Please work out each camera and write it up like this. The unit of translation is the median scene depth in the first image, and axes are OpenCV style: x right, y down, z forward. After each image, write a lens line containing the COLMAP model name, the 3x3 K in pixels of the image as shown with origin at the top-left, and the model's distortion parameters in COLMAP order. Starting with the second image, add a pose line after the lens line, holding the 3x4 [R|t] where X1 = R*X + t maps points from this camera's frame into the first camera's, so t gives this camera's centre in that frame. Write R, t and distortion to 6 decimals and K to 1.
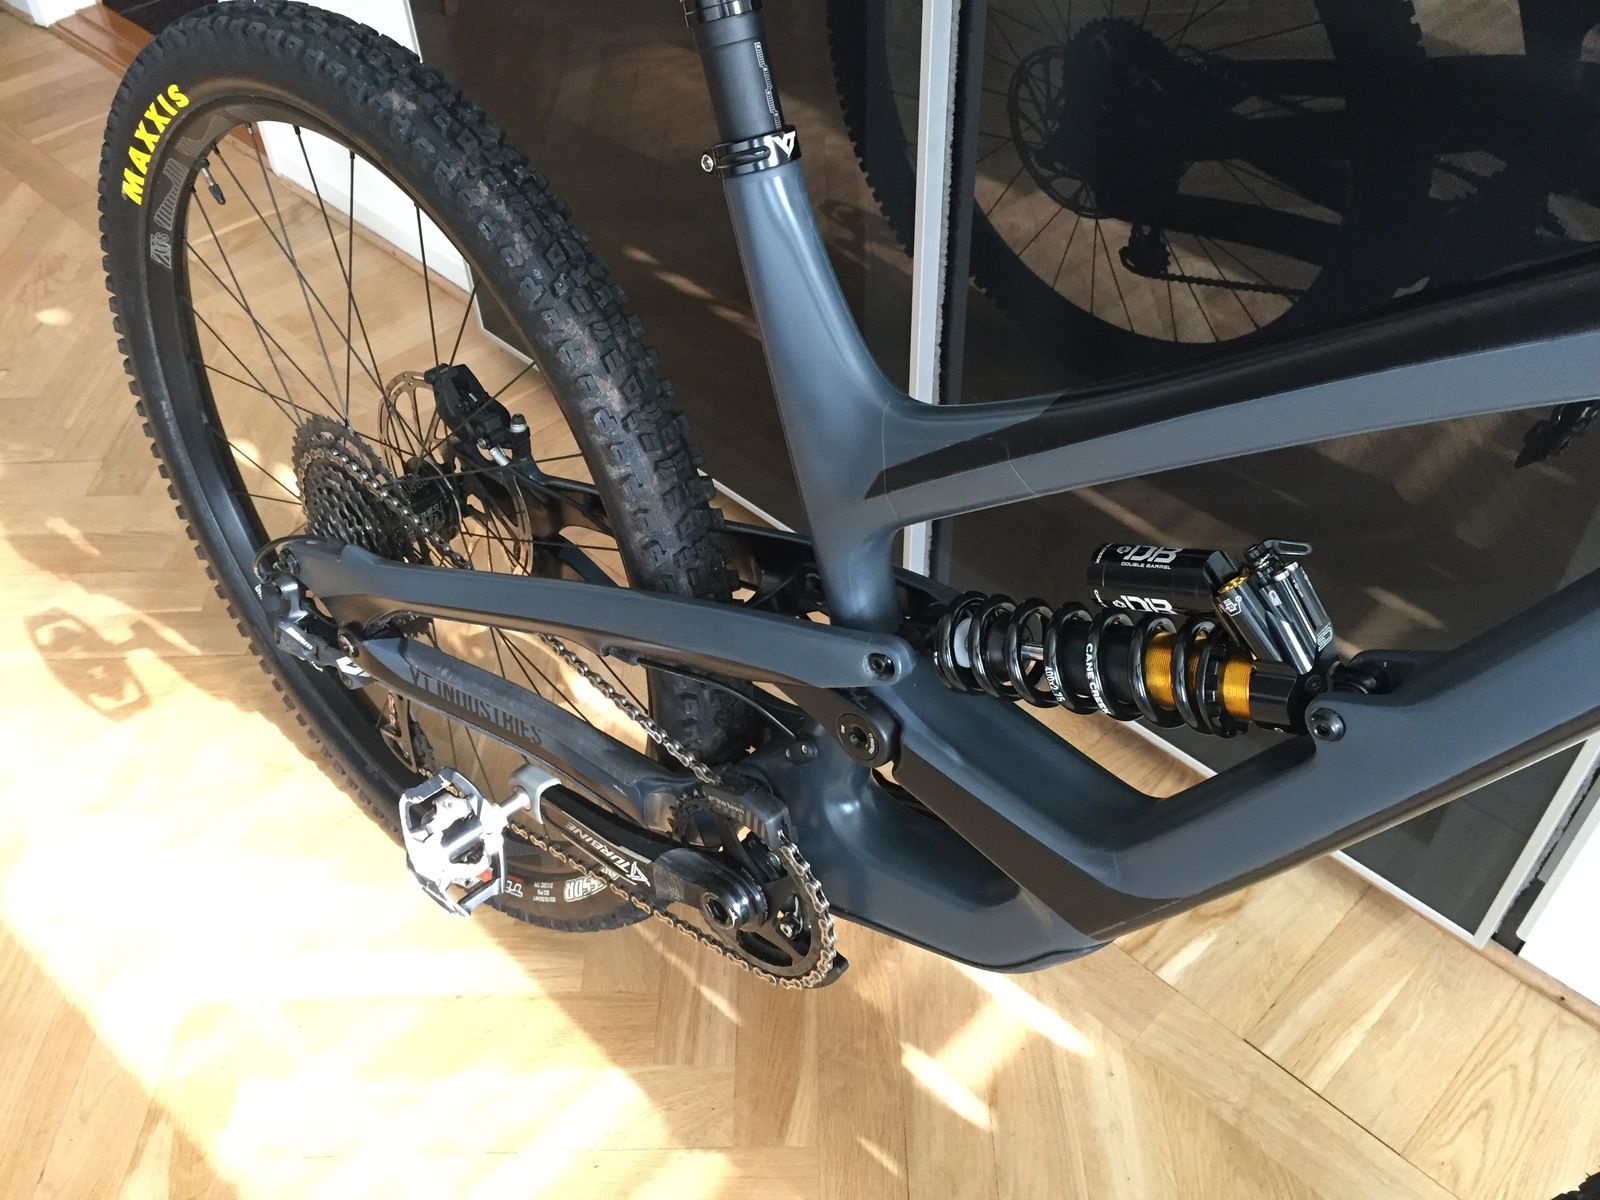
lens RADIAL K [[1374.8, 0, 791.3], [0, 1374.8, 607.6], [0, 0, 1]] dist [0.098064, -0.146698]
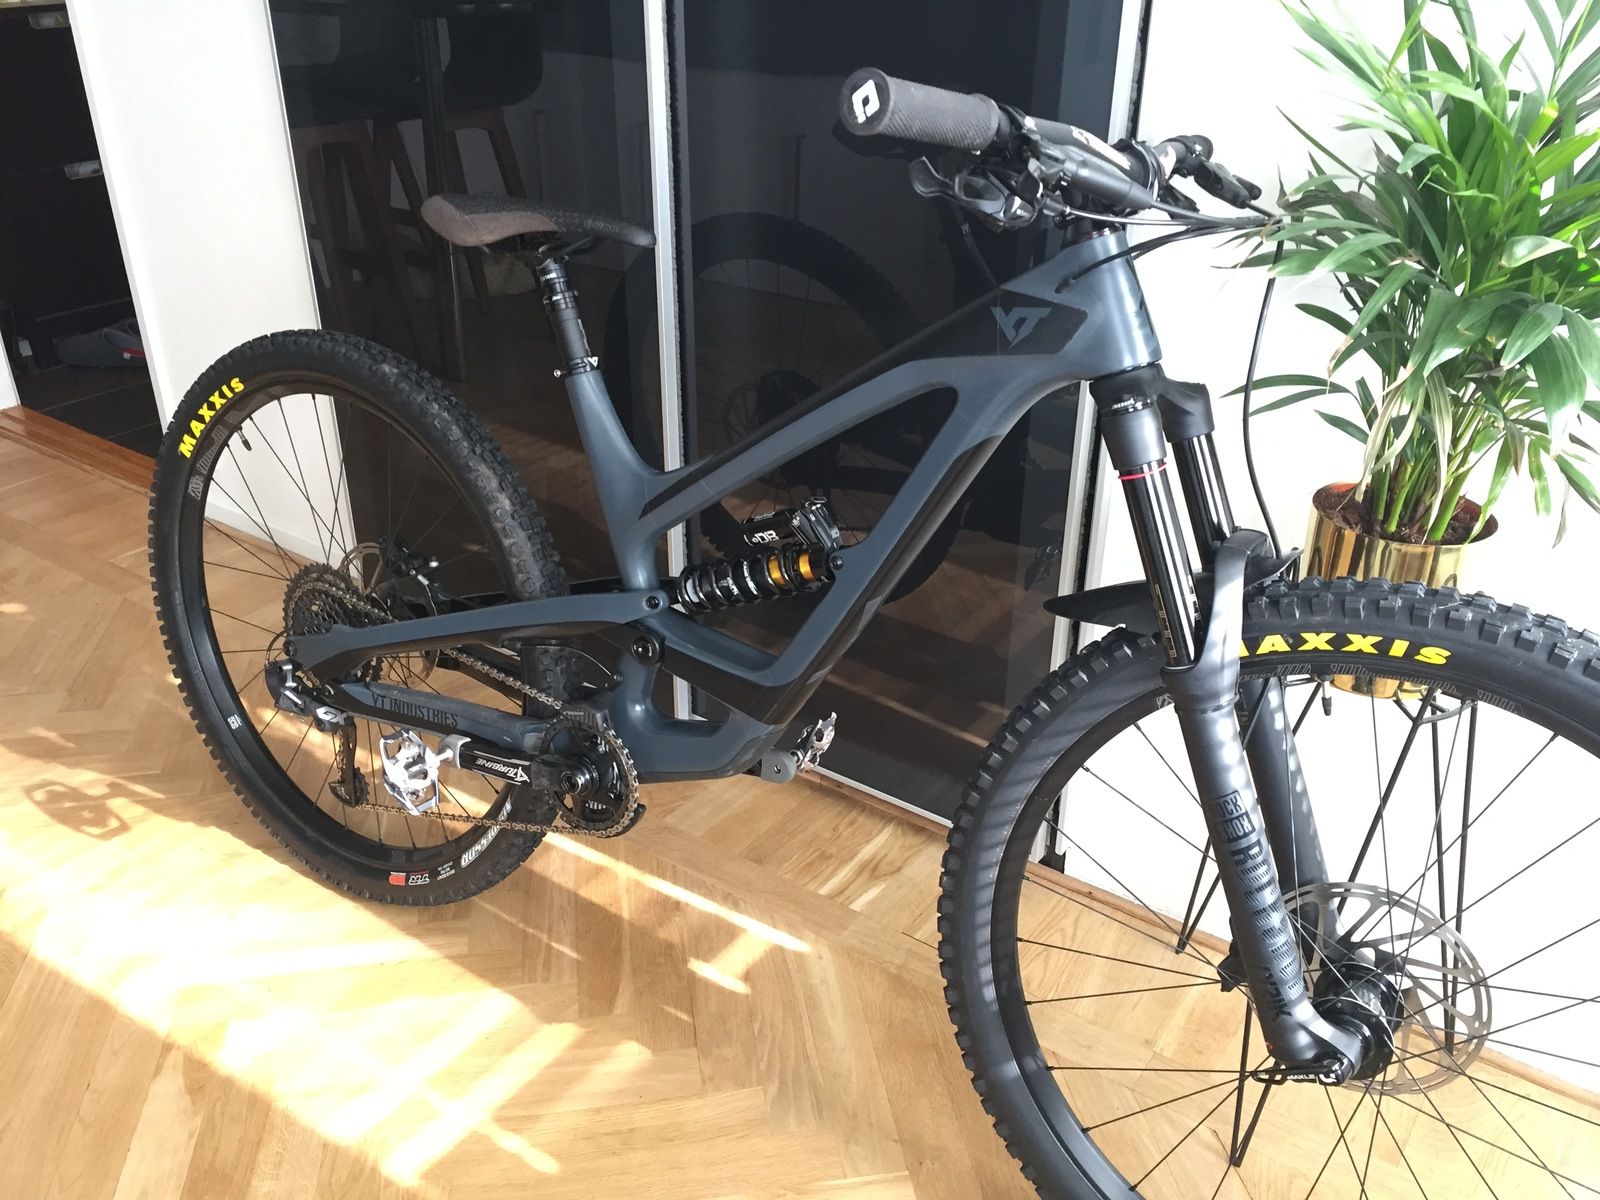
lens RADIAL K [[1374.8, 0, 791.3], [0, 1374.8, 607.6], [0, 0, 1]] dist [0.098064, -0.146698]
pose [[0.986482, -0.040981, 0.158662, -0.034185], [0.085792, 0.954087, -0.286979, 0.405230], [-0.139616, 0.296712, 0.944706, -0.586482]]
